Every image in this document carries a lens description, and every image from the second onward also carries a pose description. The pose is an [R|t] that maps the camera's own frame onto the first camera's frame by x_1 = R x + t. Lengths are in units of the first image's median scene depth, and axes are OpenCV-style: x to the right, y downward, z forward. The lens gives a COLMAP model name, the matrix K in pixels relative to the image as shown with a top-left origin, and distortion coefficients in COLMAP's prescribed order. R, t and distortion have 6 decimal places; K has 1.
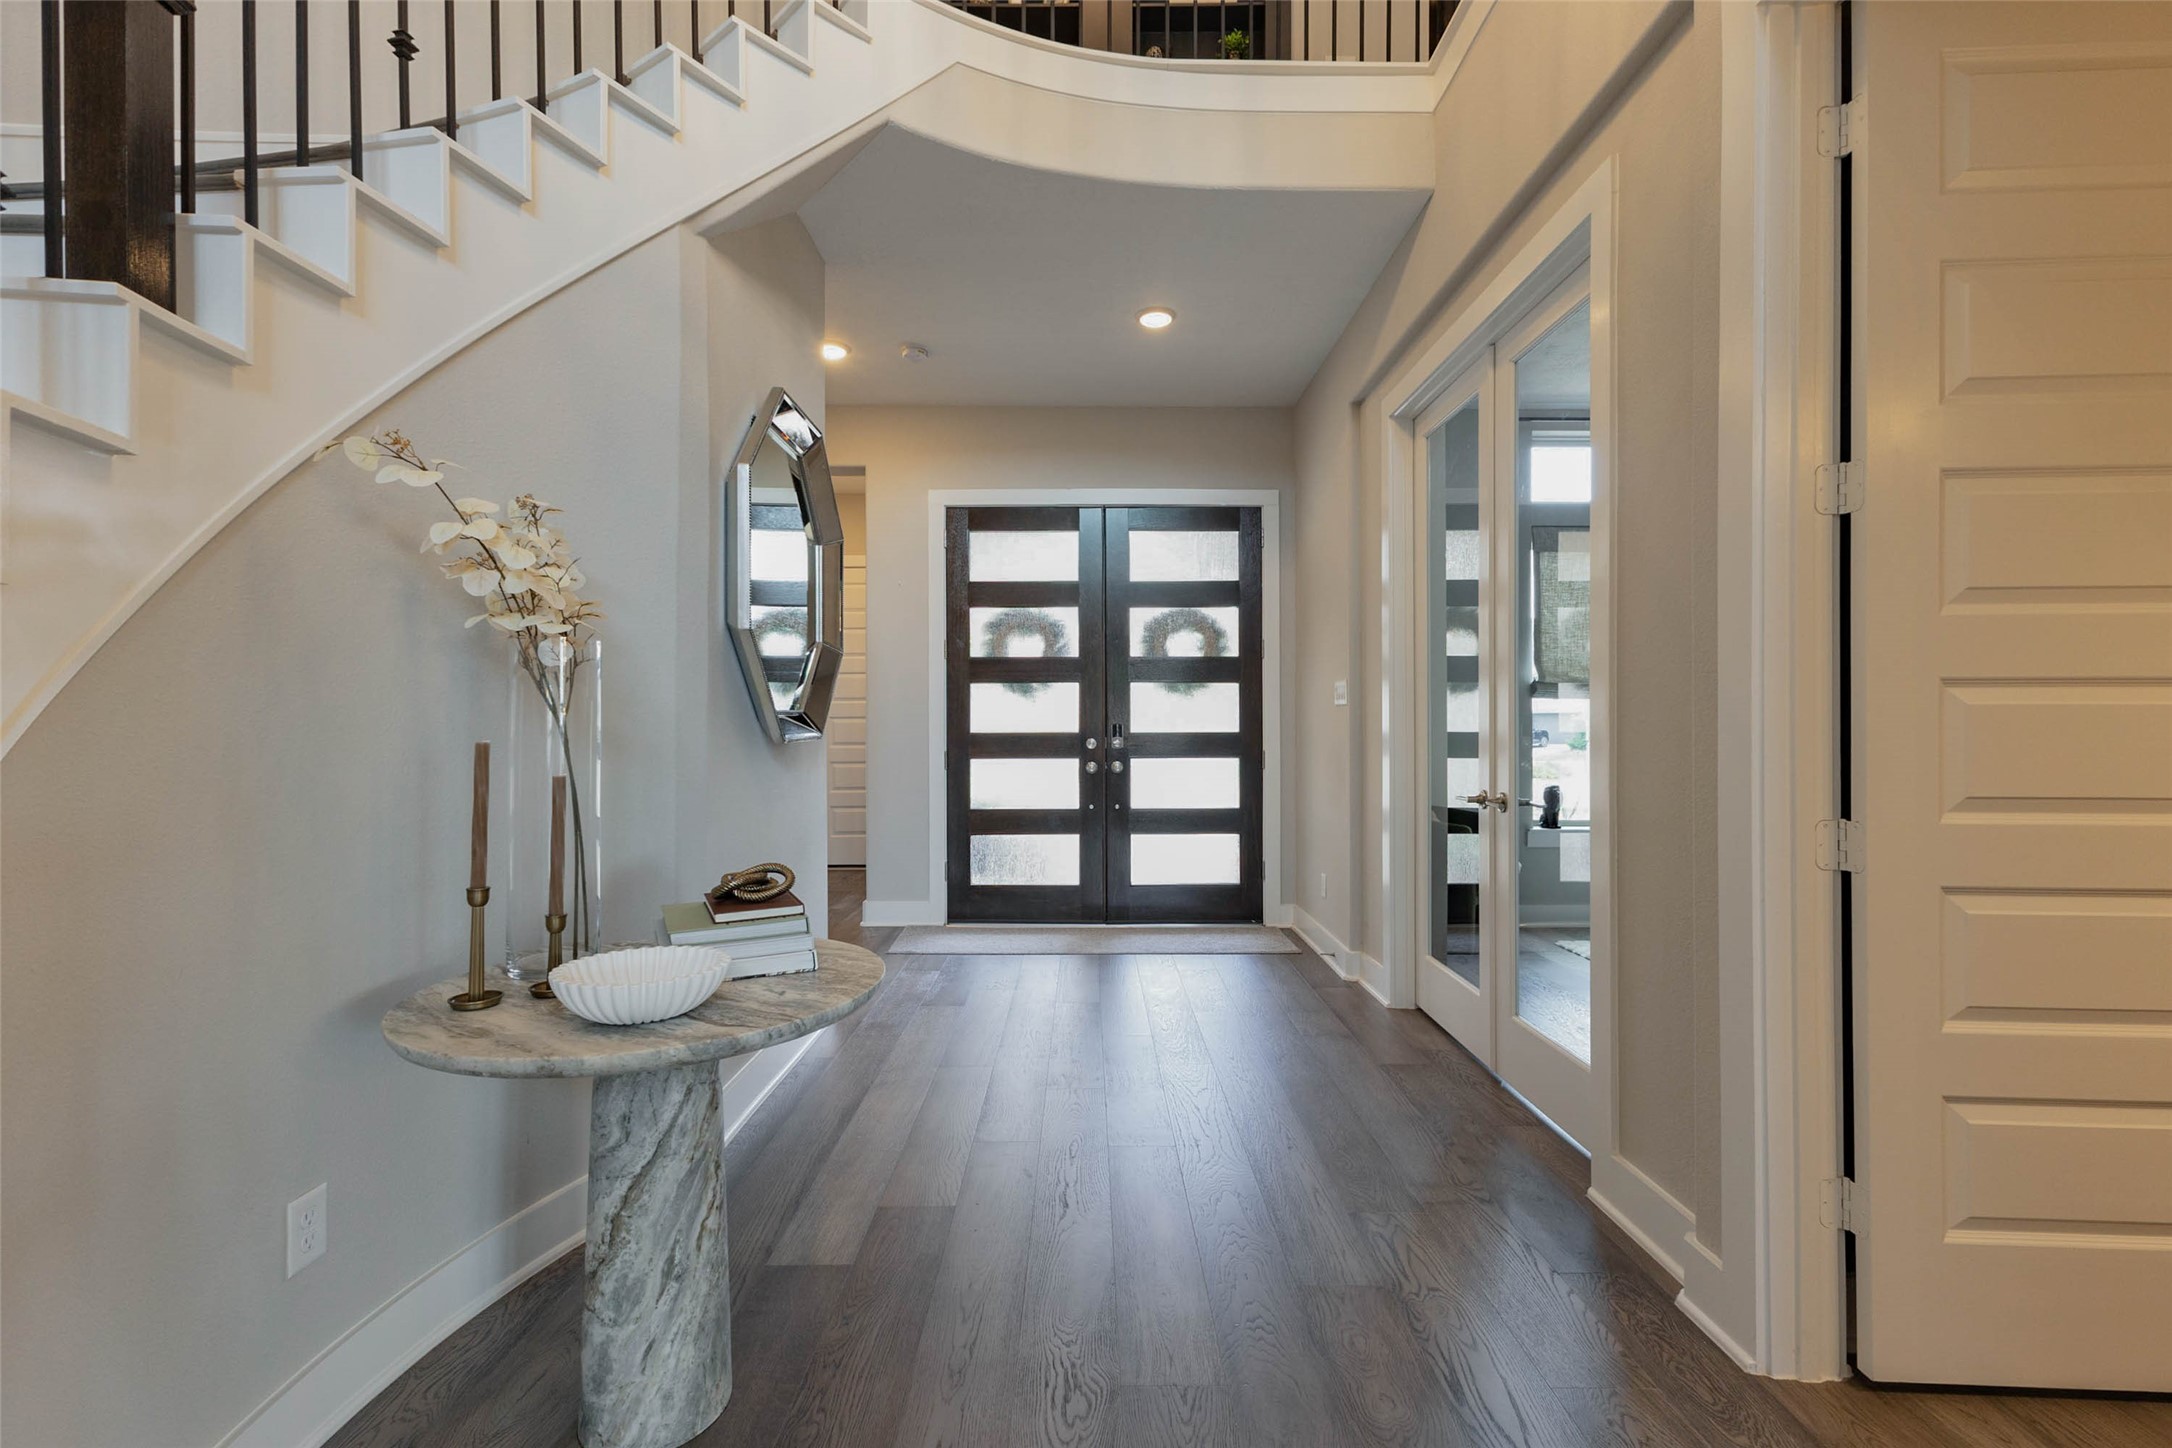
lens RADIAL K [[920.0, 0, 1089.3], [0, 920.0, 718.0], [0, 0, 1]] dist [0.007951, -0.000296]
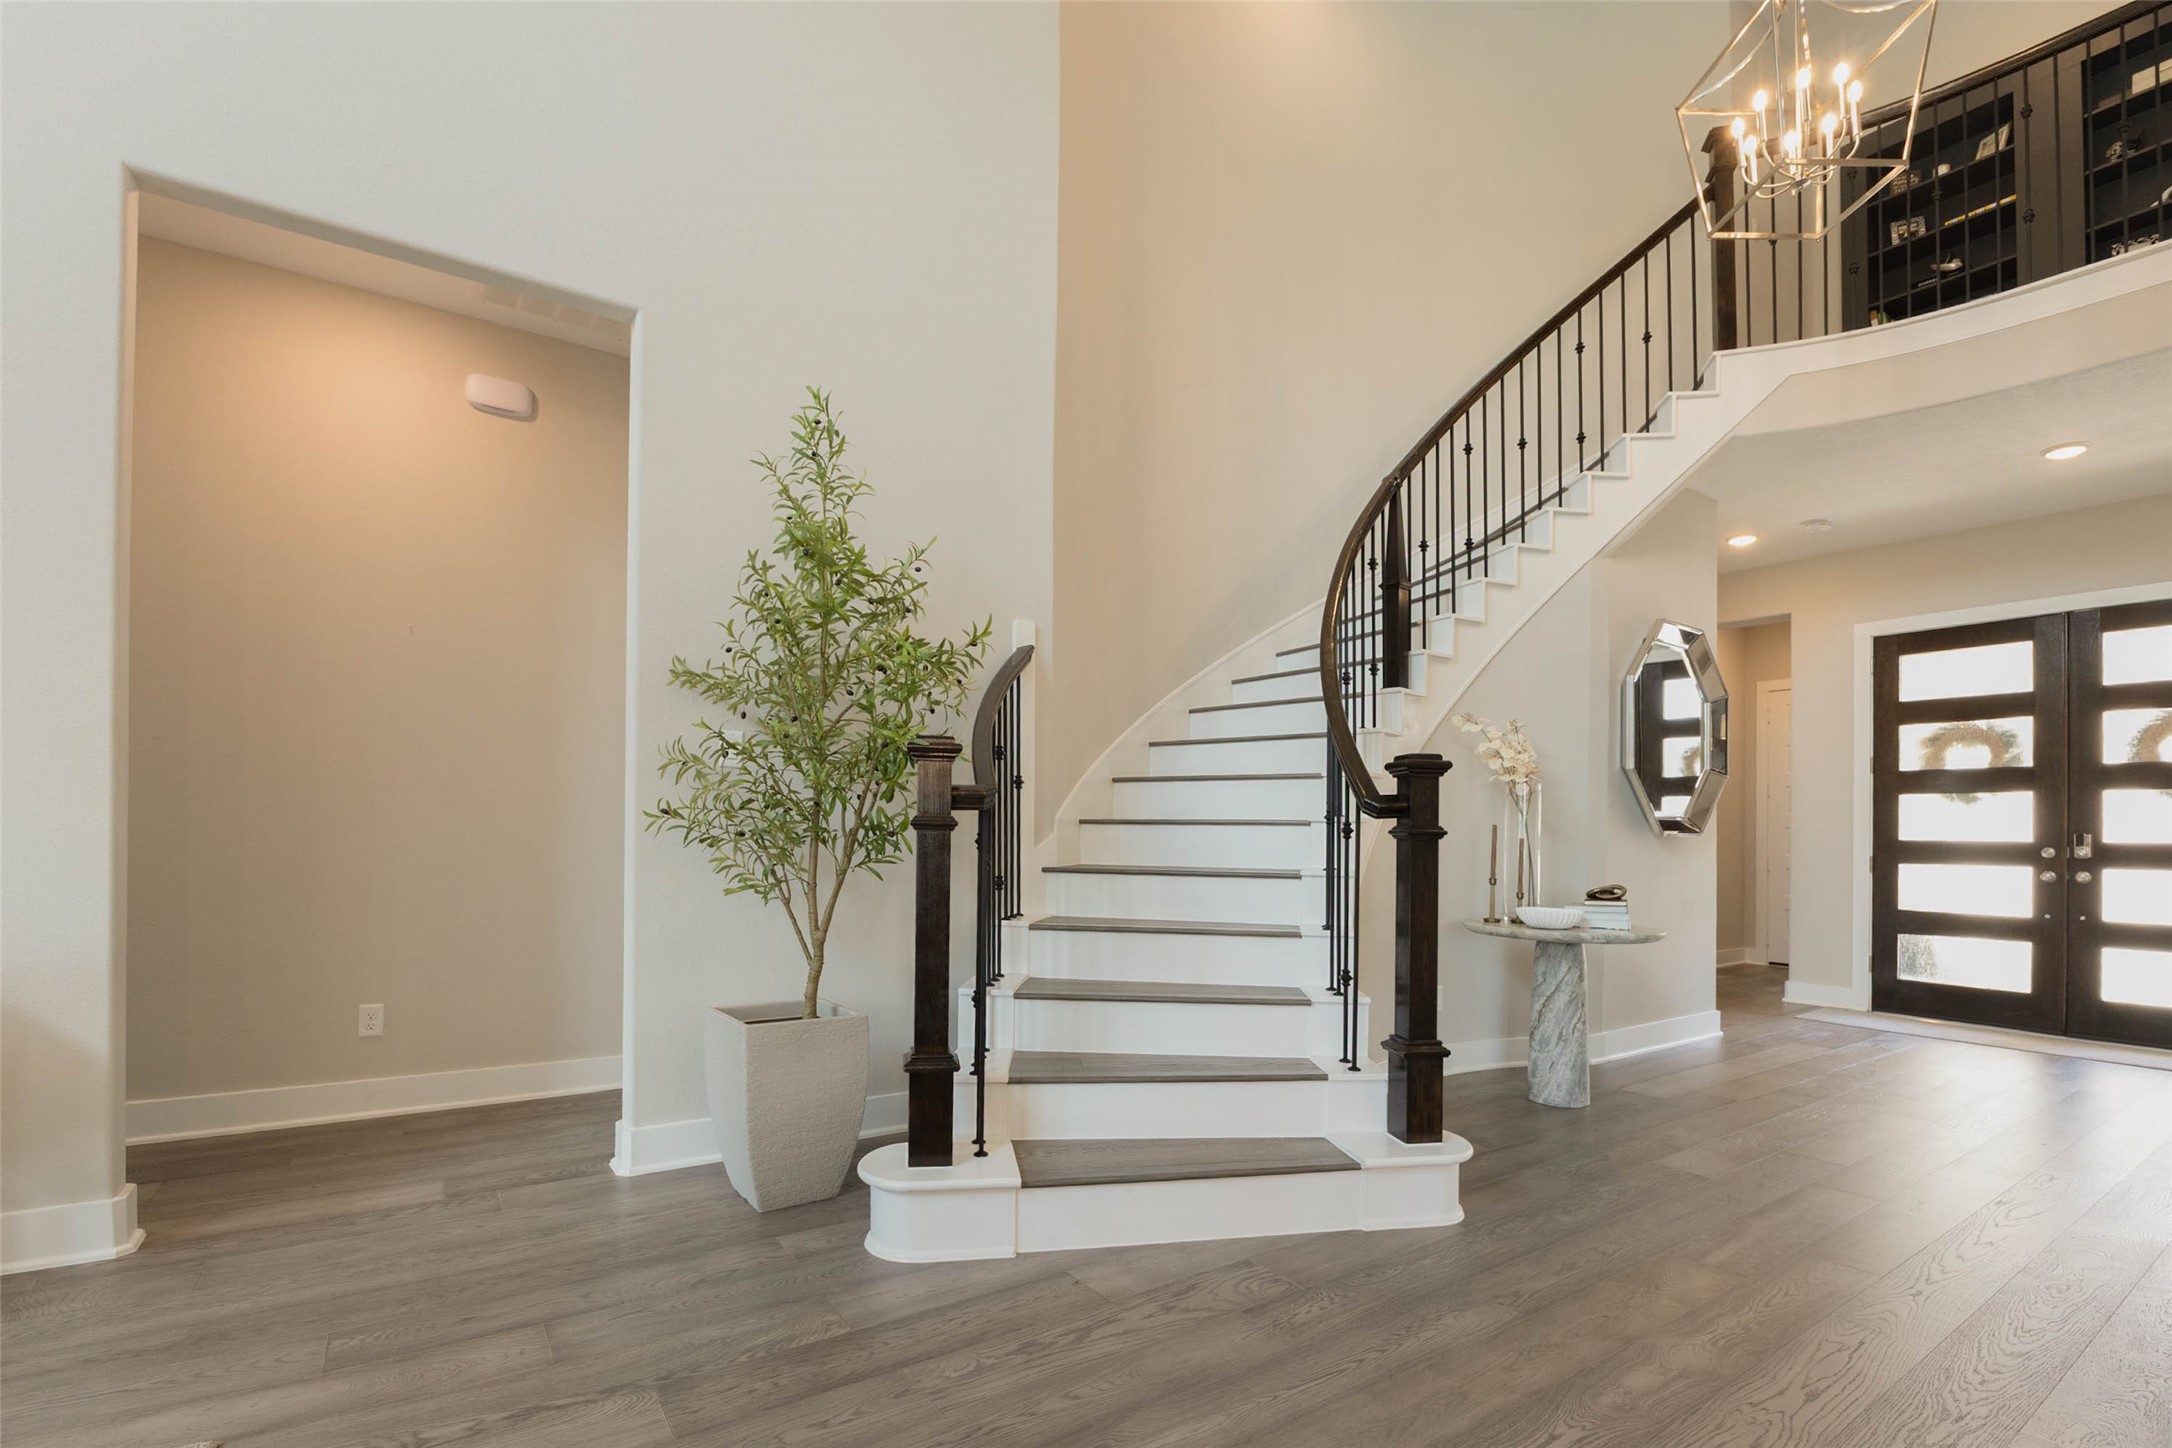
lens RADIAL K [[988.5, 0, 1086.0], [0, 988.5, 821.1], [0, 0, 1]] dist [0.000848, 0.000396]
pose [[0.559681, 0.001971, -0.828706, 0.307858], [-0.013632, 0.999884, -0.006829, 0.015246], [0.828596, 0.015118, 0.559643, -0.463266]]
